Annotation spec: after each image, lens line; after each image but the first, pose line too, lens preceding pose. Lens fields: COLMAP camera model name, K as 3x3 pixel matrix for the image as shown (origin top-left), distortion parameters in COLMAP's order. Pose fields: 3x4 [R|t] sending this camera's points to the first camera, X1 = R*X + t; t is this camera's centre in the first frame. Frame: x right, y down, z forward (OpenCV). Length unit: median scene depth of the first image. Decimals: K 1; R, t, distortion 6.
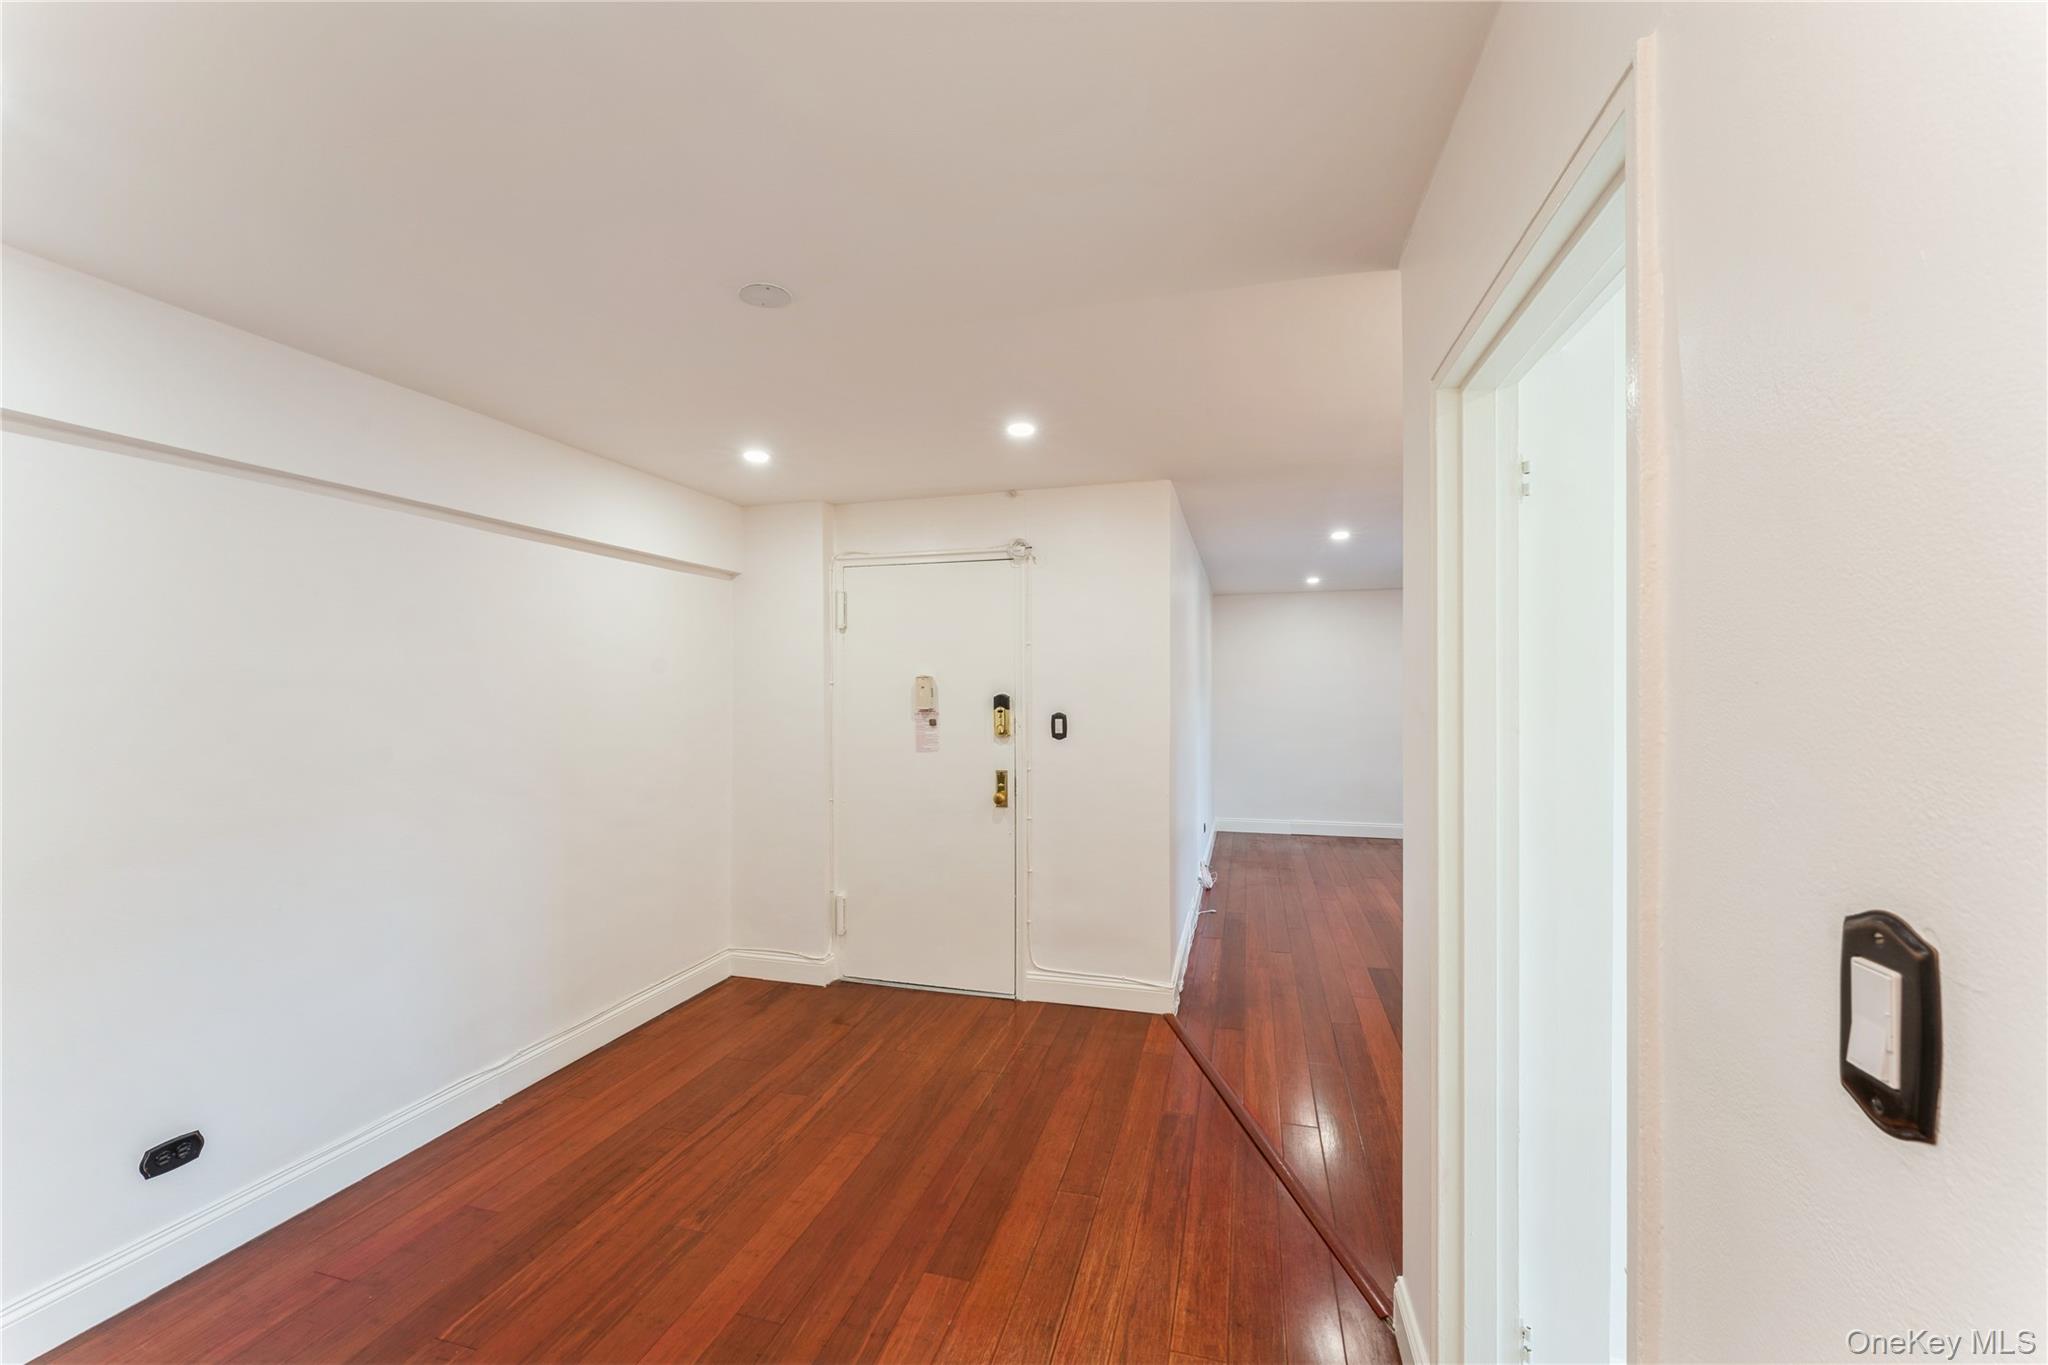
lens RADIAL K [[831.6, 0, 1024.0], [0, 831.6, 682.5], [0, 0, 1]] dist [-0.000559, -0.000065]
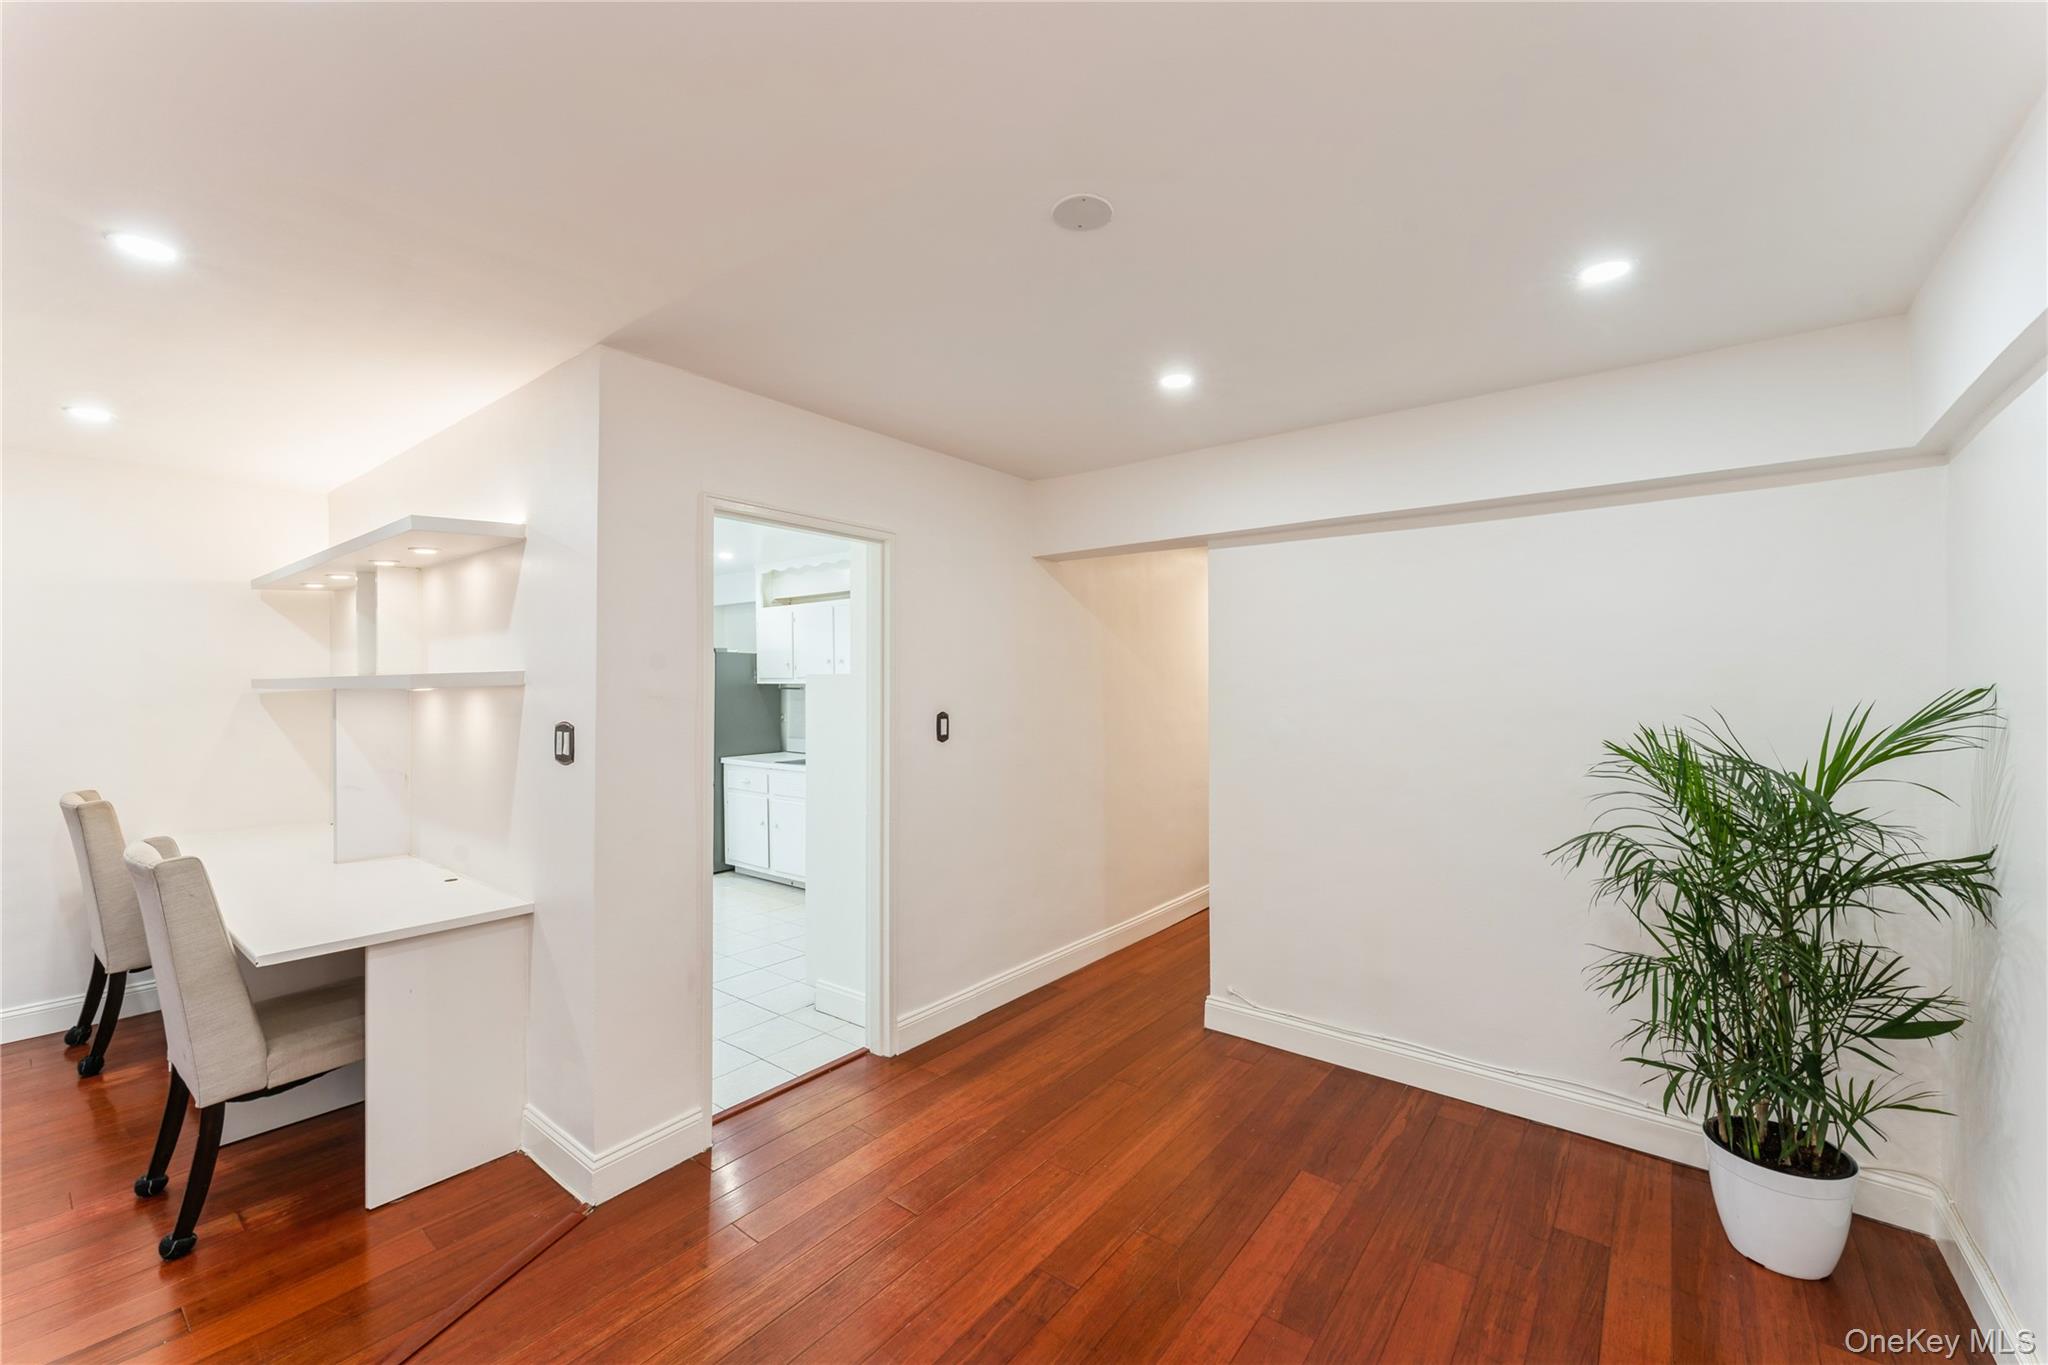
lens RADIAL K [[811.0, 0, 1024.0], [0, 811.0, 682.5], [0, 0, 1]] dist [-0.000103, -0.000009]
pose [[-0.919073, 0.005241, 0.394053, -0.592765], [0.005654, 0.999984, -0.000113, 0.016306], [-0.394047, 0.002125, -0.919088, 1.815557]]
